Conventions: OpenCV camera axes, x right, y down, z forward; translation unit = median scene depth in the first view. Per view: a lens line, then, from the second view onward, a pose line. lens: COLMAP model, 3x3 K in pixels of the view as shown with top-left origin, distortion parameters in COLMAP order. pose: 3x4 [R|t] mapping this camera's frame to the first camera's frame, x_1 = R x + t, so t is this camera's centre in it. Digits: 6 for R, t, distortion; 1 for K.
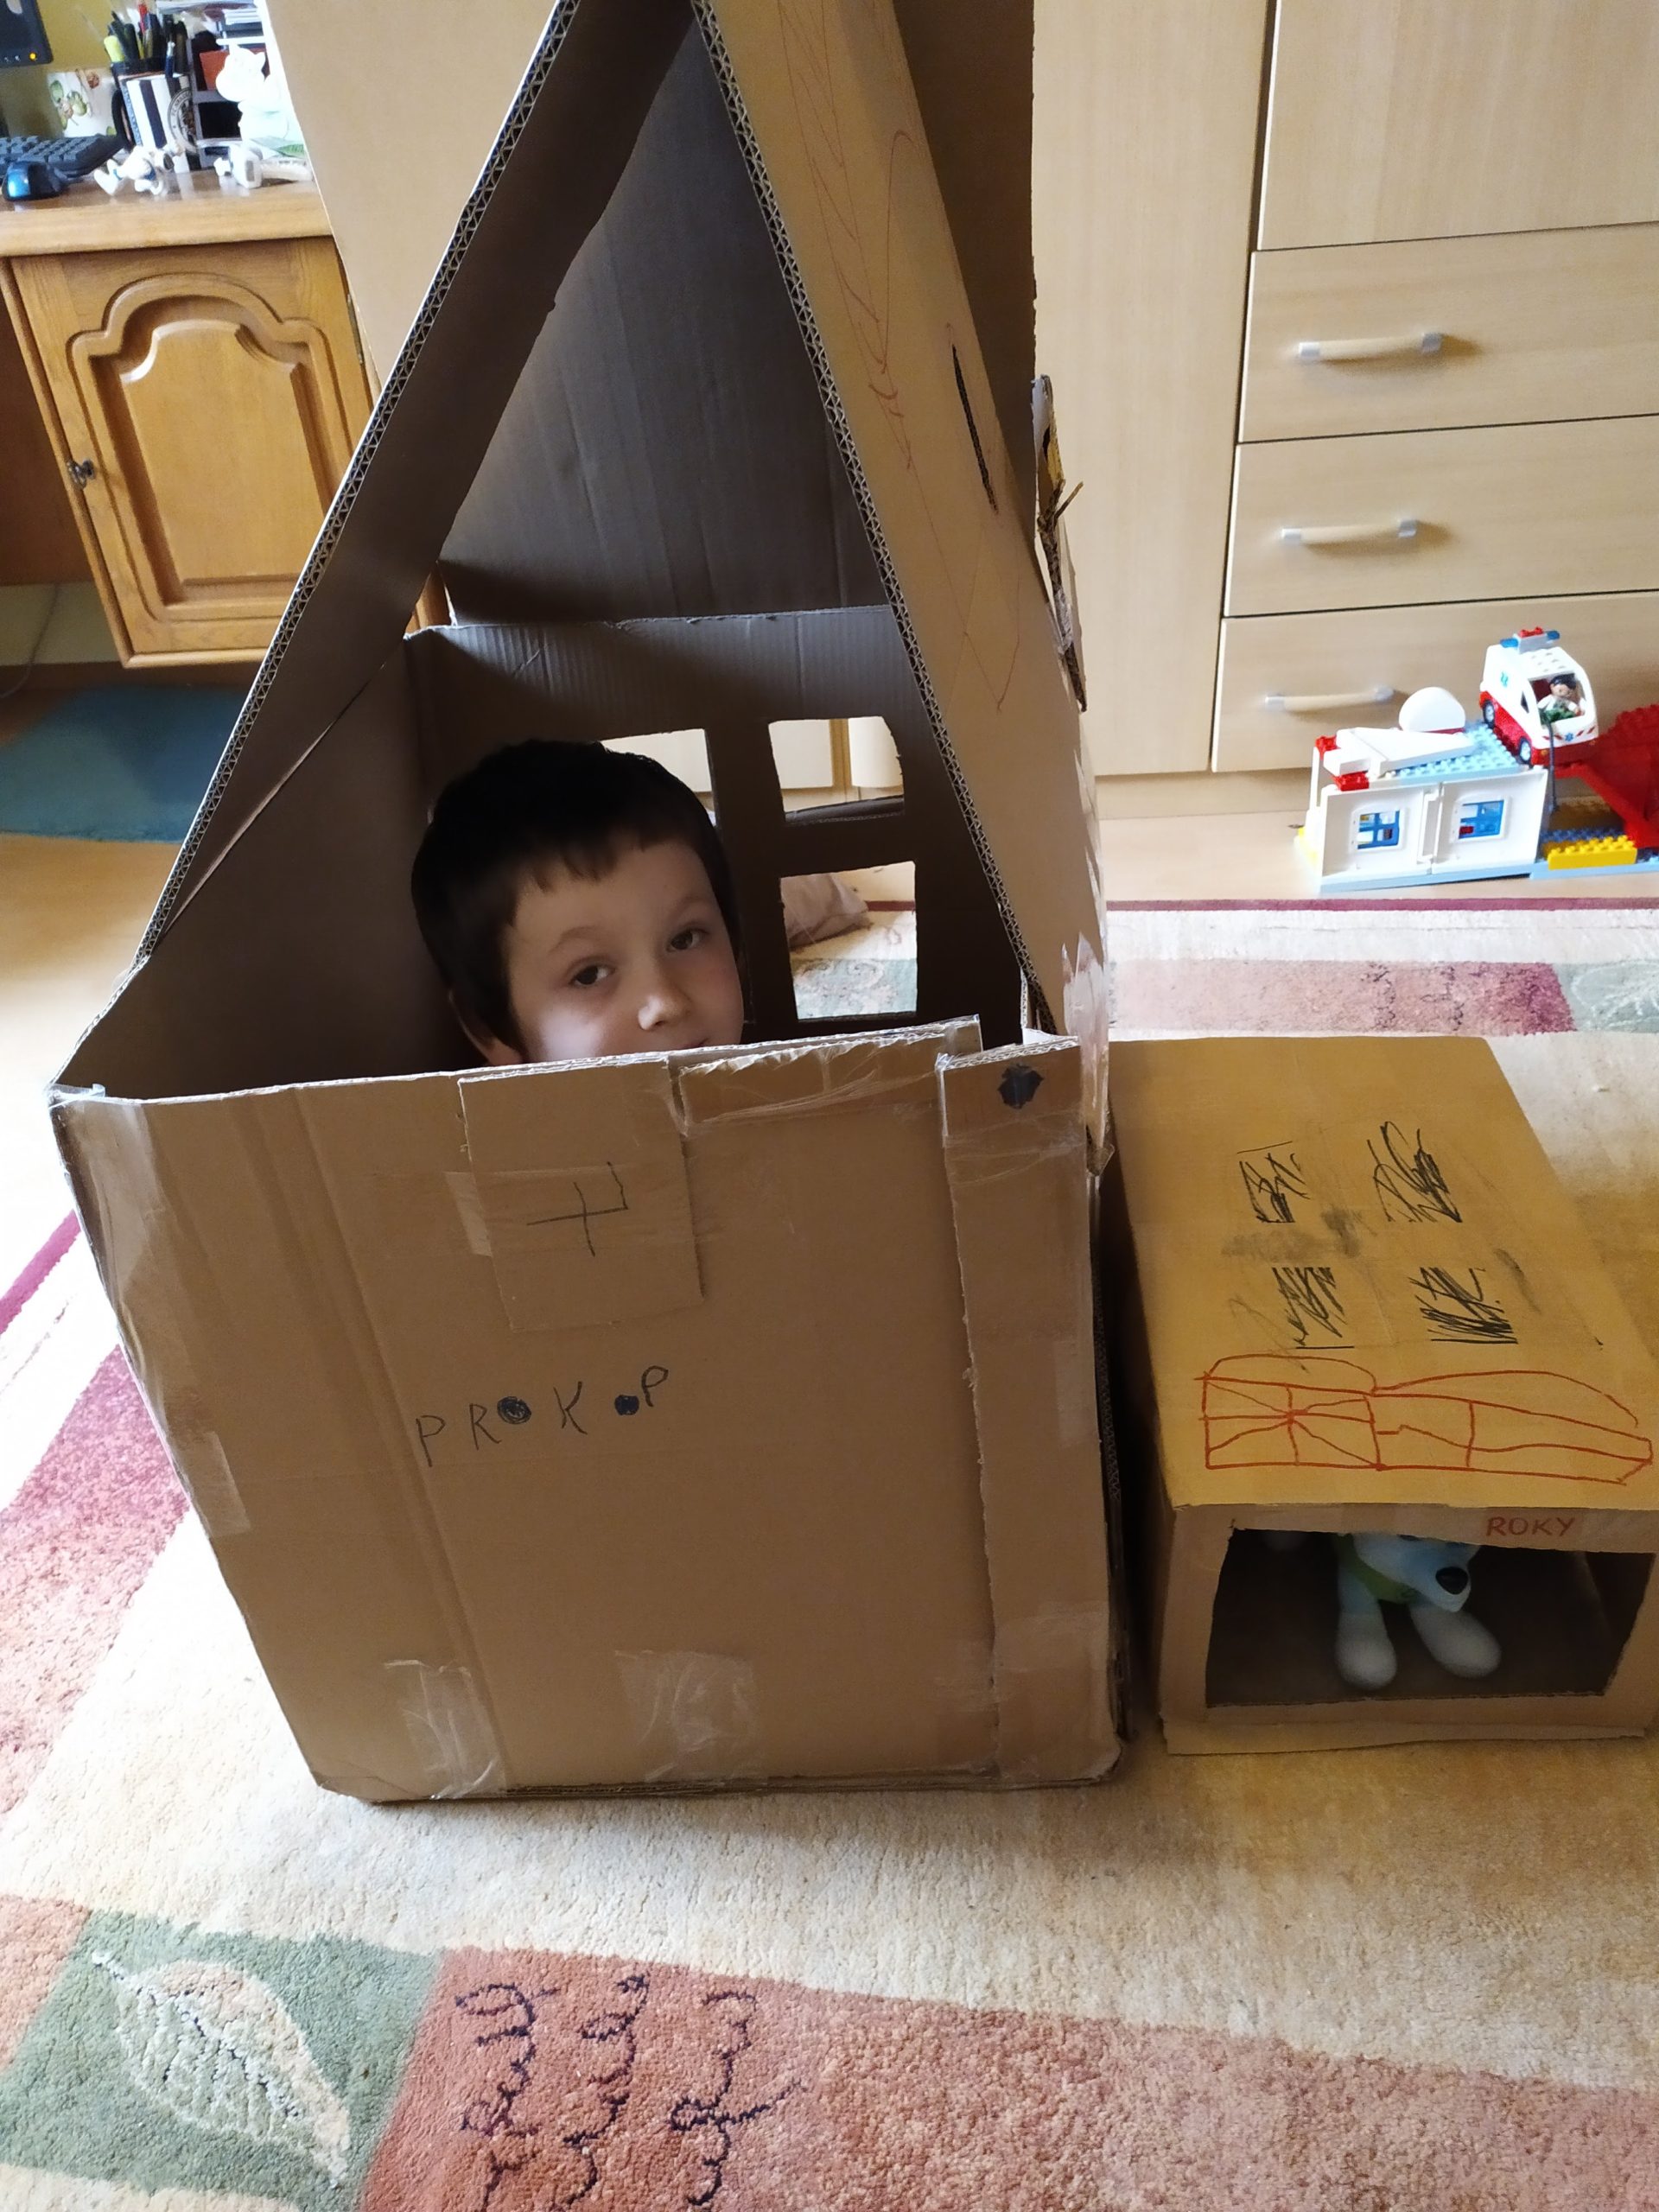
lens RADIAL K [[1682.2, 0, 829.5], [0, 1682.2, 1106.0], [0, 0, 1]] dist [0.005562, 0.002081]
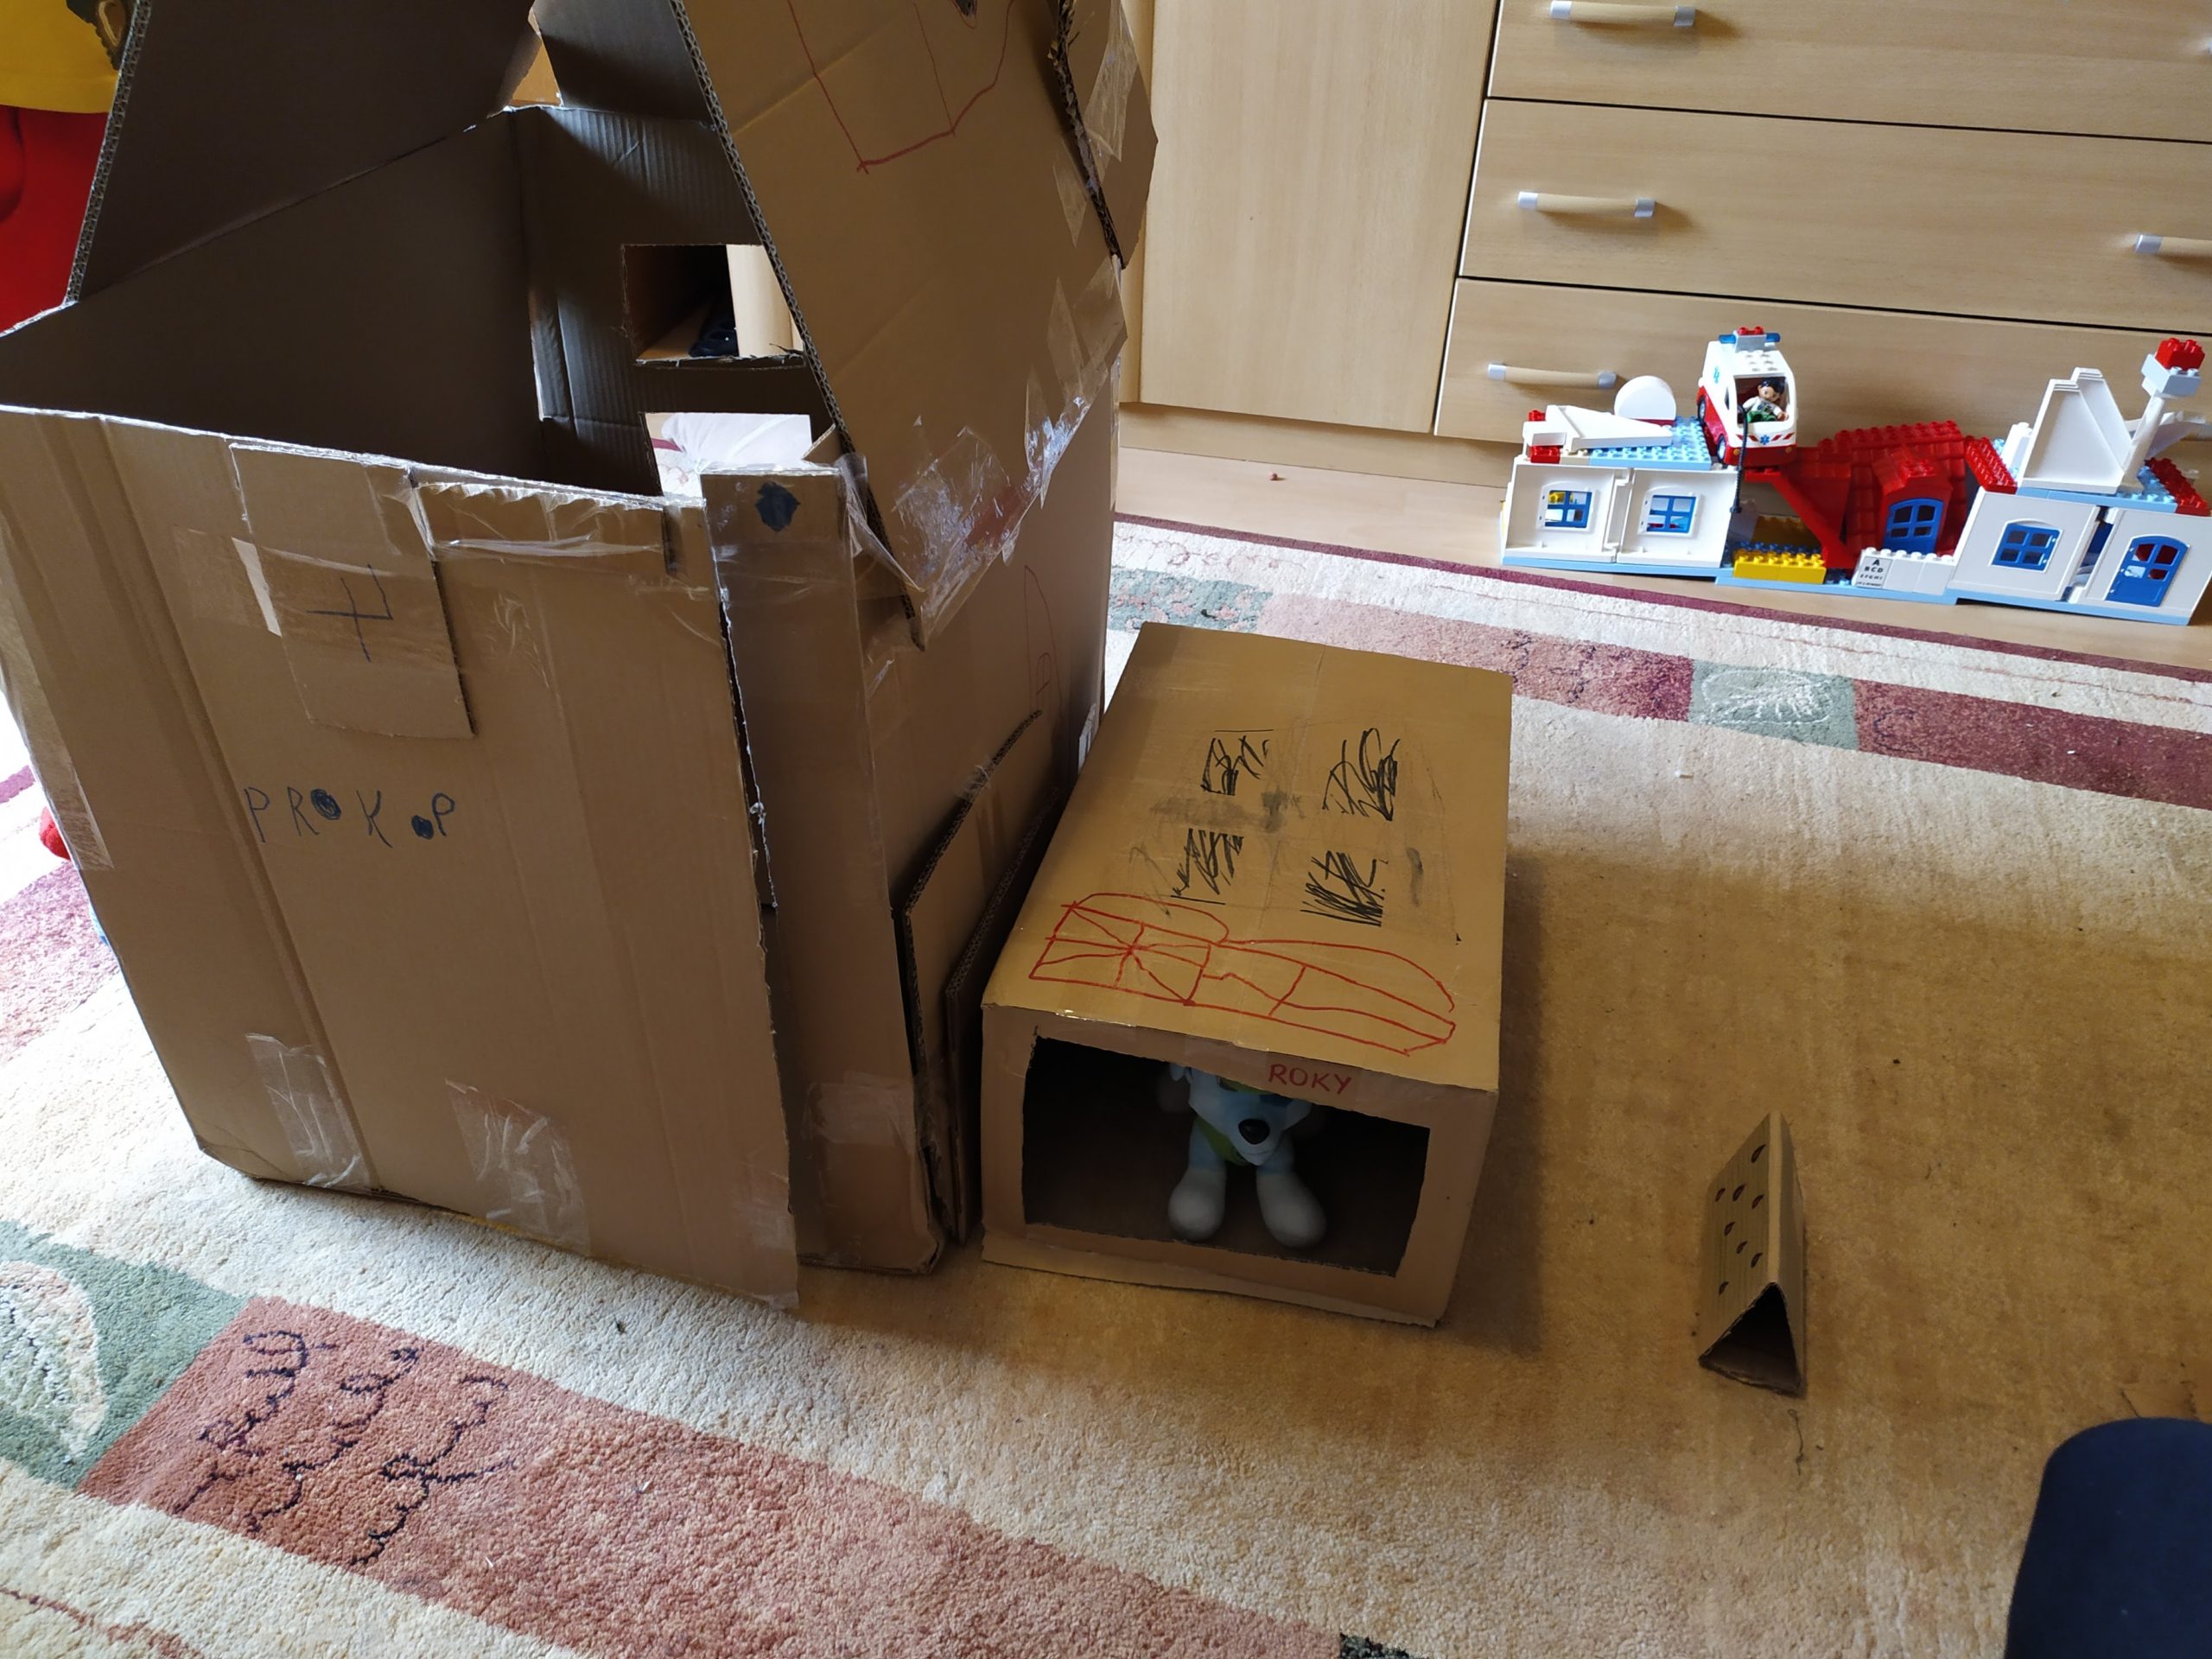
lens RADIAL K [[1654.3, 0, 1106.0], [0, 1654.3, 829.5], [0, 0, 1]] dist [0.029696, -0.023054]
pose [[0.982542, 0.172016, -0.070864, 0.312742], [-0.170640, 0.985014, 0.025082, 0.088226], [0.074116, -0.012552, 0.997171, -0.007498]]
